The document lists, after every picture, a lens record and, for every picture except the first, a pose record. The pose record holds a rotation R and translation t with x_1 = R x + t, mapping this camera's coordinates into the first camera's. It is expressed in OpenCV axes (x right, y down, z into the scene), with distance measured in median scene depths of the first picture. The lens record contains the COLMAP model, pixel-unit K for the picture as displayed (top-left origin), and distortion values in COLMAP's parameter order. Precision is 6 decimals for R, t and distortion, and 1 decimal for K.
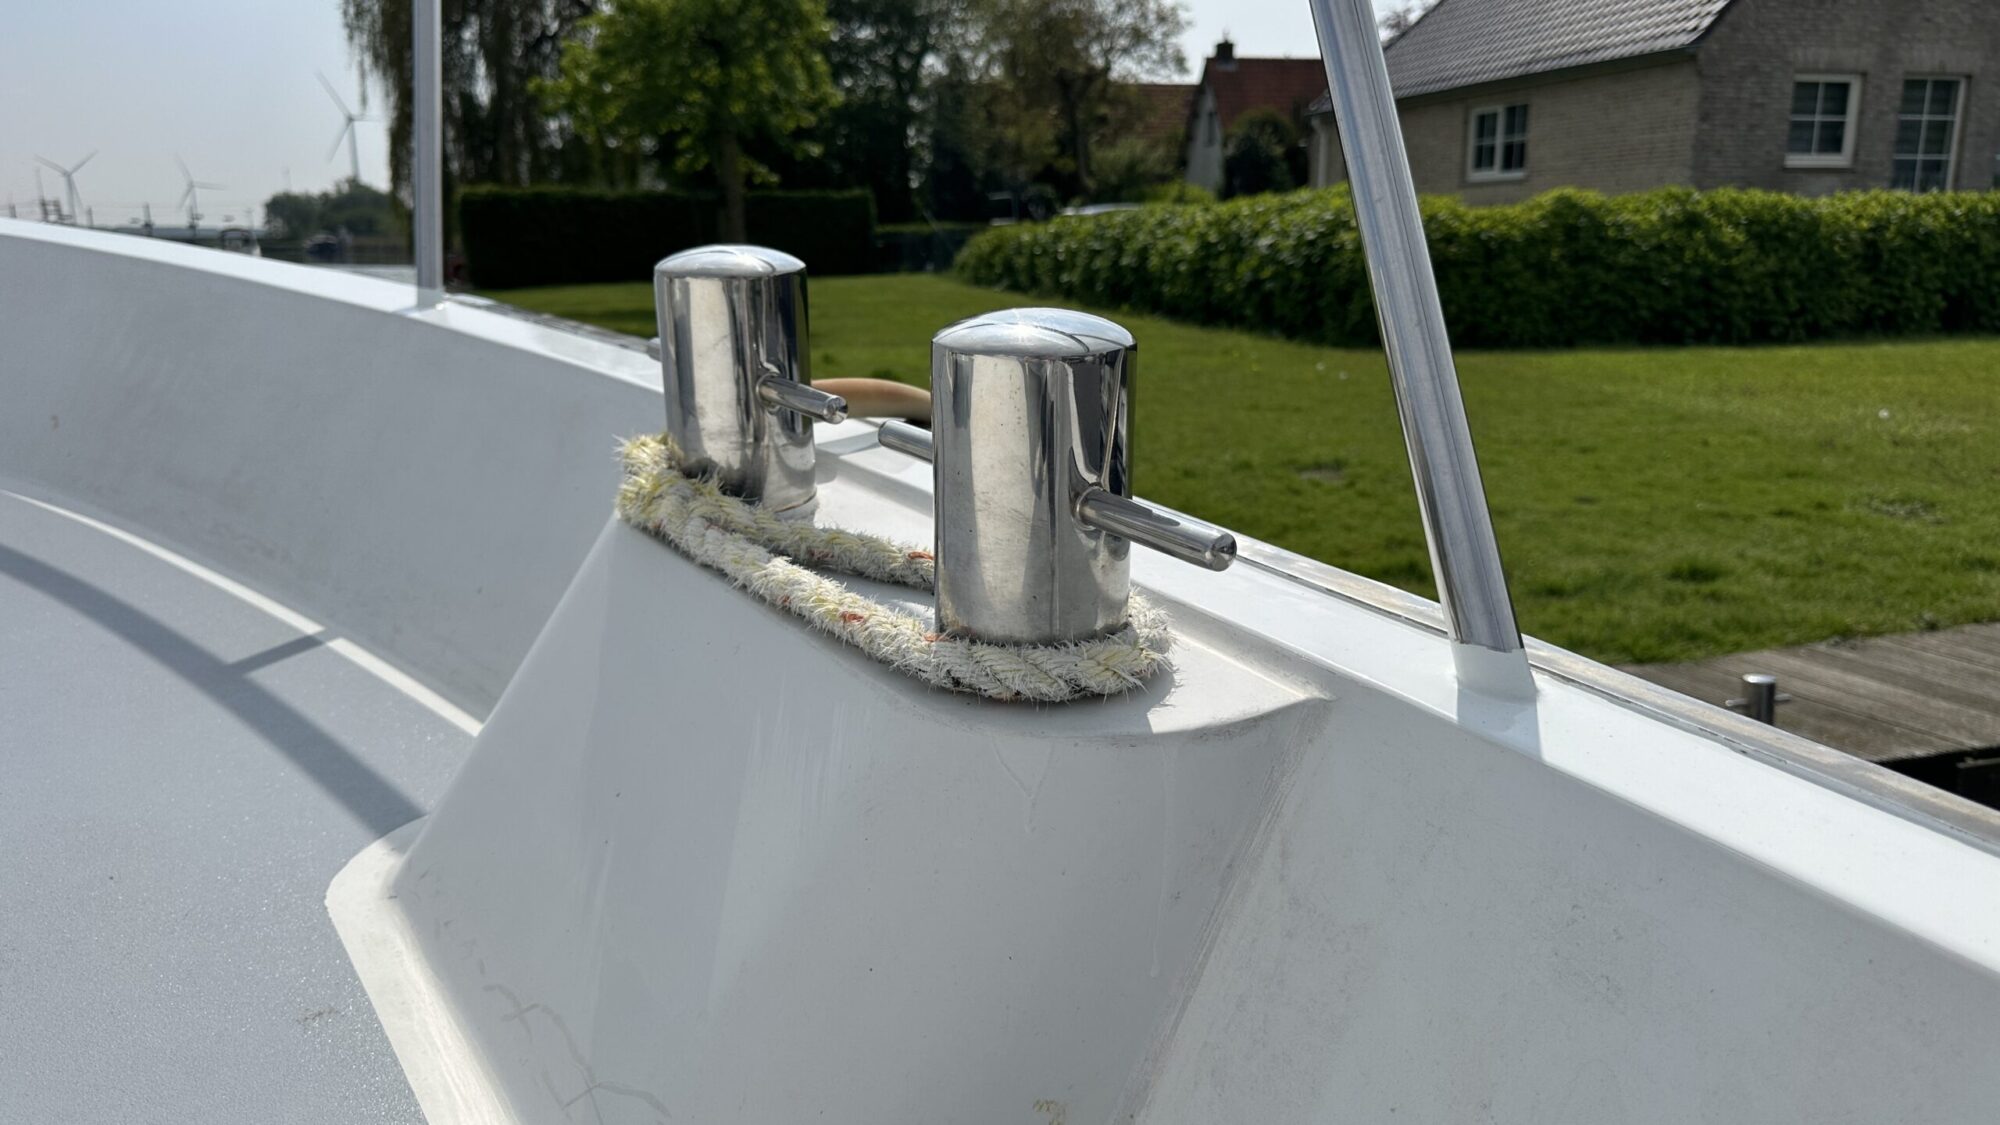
lens RADIAL K [[1470.8, 0, 984.4], [0, 1470.8, 557.4], [0, 0, 1]] dist [0.034253, -0.051886]
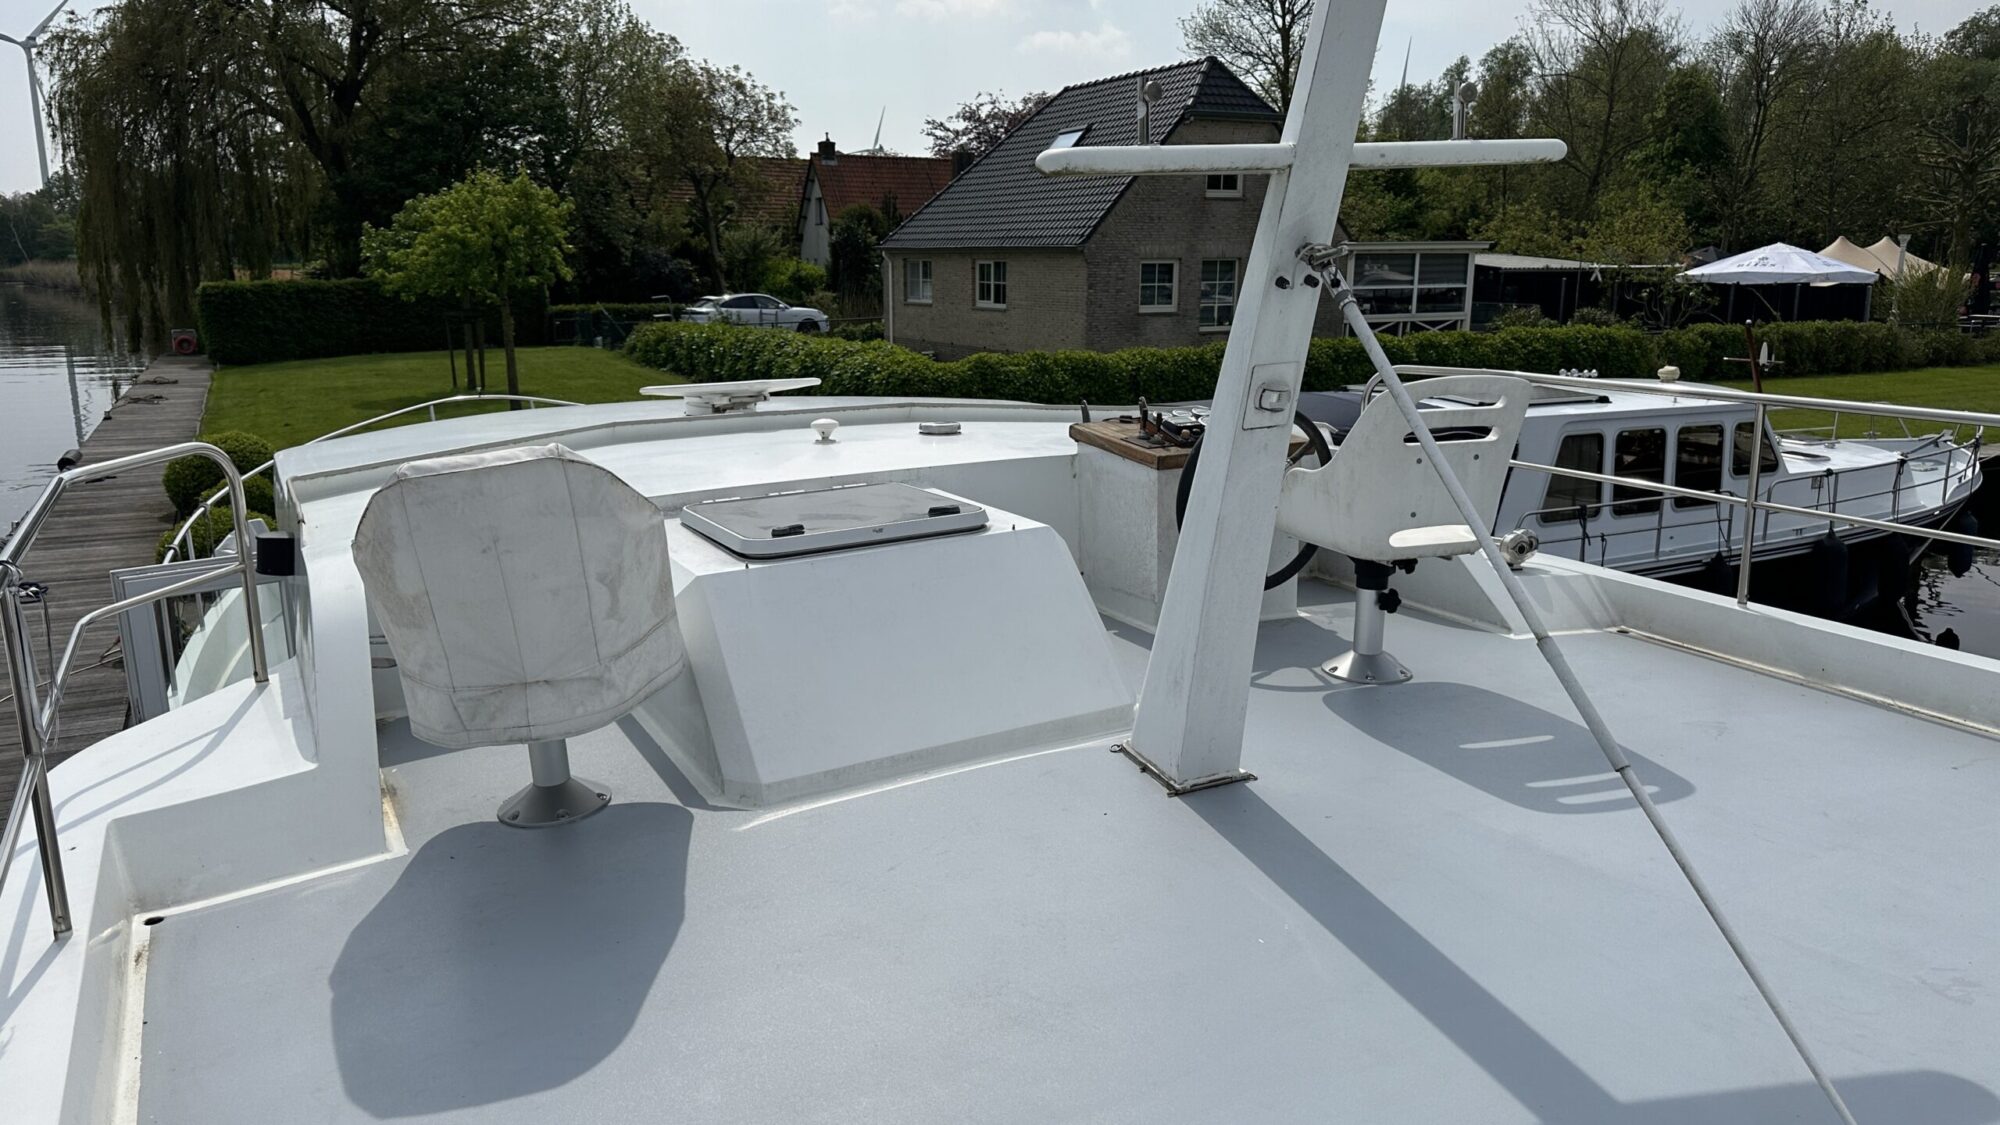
lens RADIAL K [[1402.4, 0, 985.9], [0, 1402.4, 576.1], [0, 0, 1]] dist [0.063705, -0.060549]
pose [[0.967616, -0.045495, 0.248293, -0.055664], [0.045023, 0.998957, 0.007580, 0.023503], [-0.248378, 0.003844, 0.968655, -0.558886]]
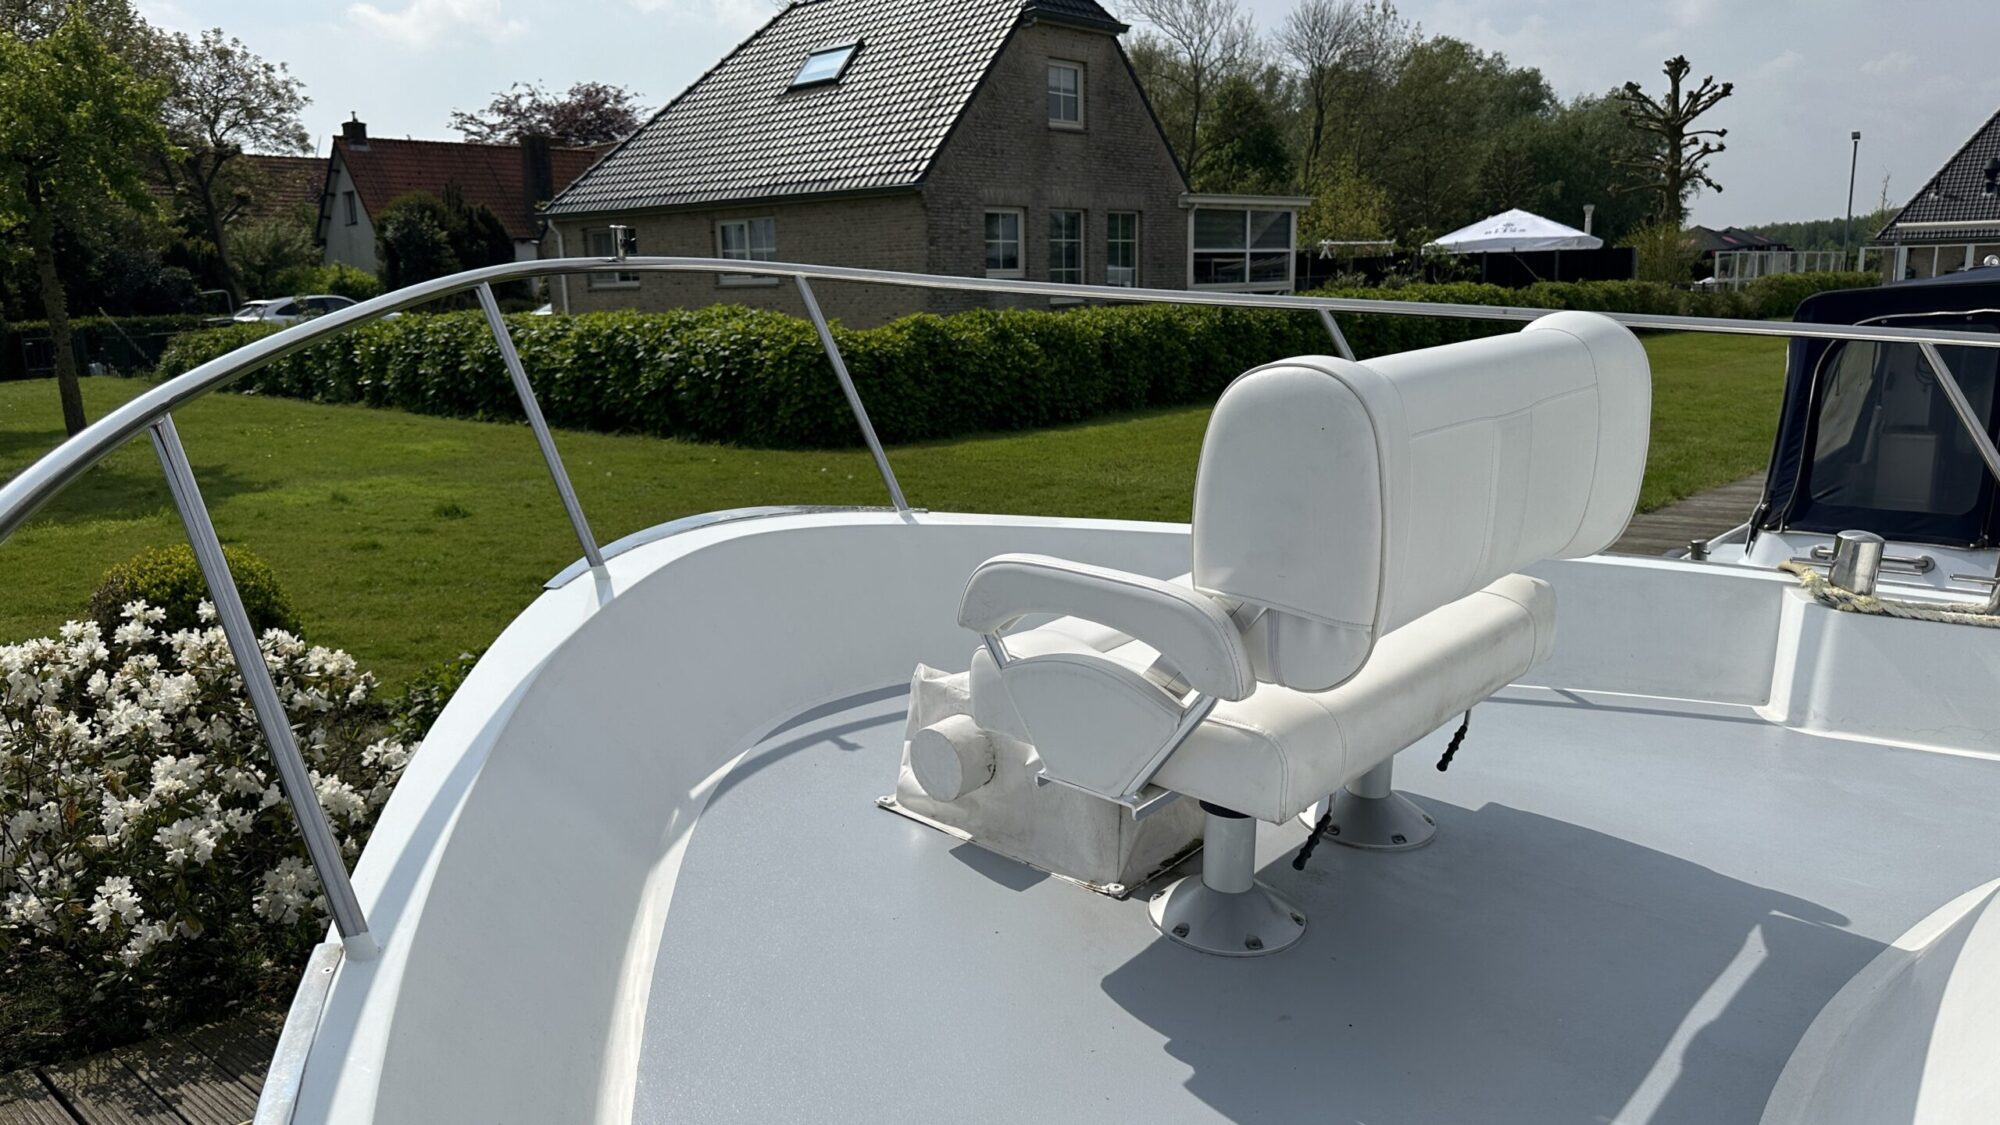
lens RADIAL K [[1418.5, 0, 1007.5], [0, 1418.5, 591.4], [0, 0, 1]] dist [0.090360, -0.143388]
pose [[0.821334, -0.131826, 0.555007, -0.178912], [0.141027, 0.989655, 0.026363, -0.022078], [-0.552740, 0.056618, 0.831428, -0.038932]]
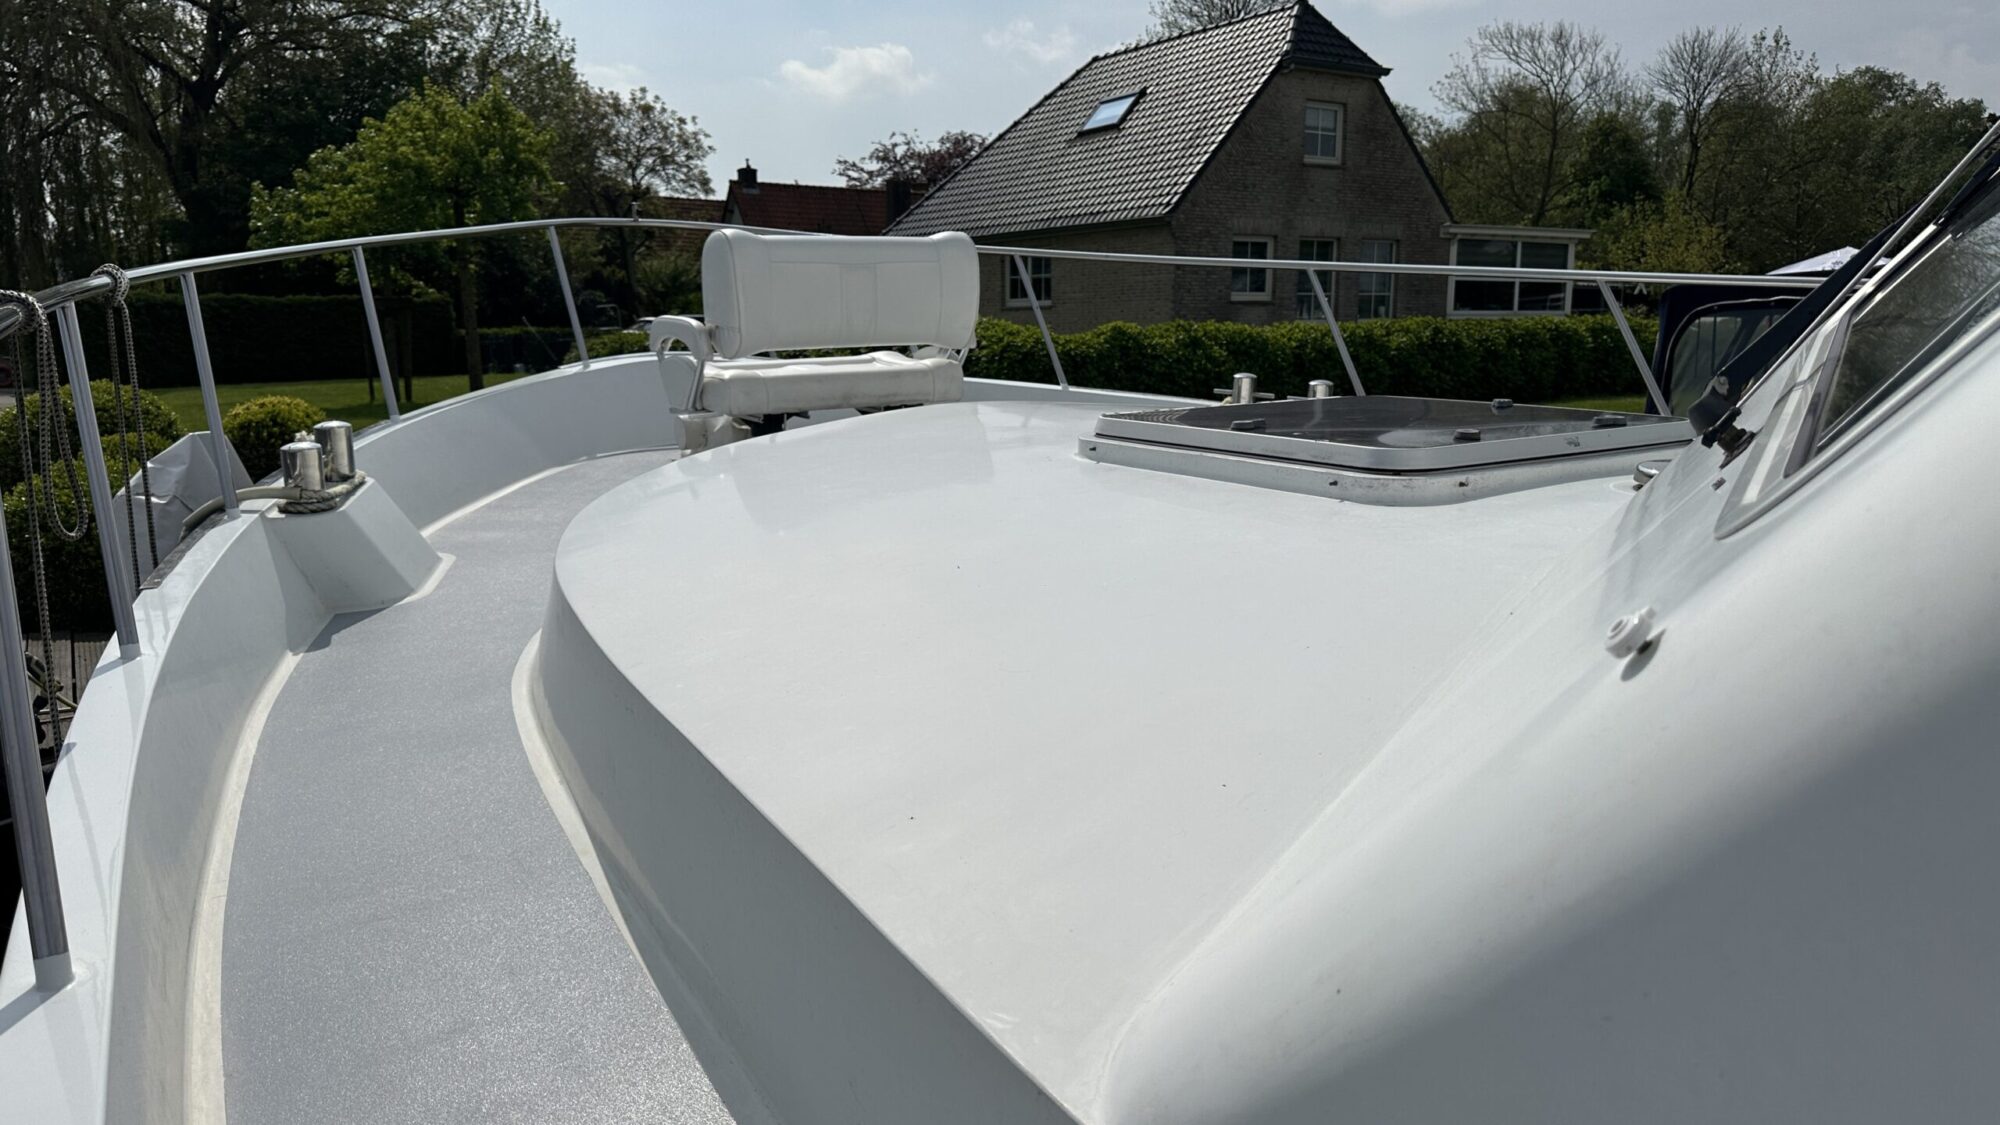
lens RADIAL K [[1422.9, 0, 1000.0], [0, 1422.9, 562.5], [0, 0, 1]] dist [0.076132, -0.088408]
pose [[0.938299, -0.051103, 0.342027, -0.150636], [0.071062, 0.996407, -0.046073, 0.034106], [-0.338444, 0.067535, 0.938560, -0.197971]]
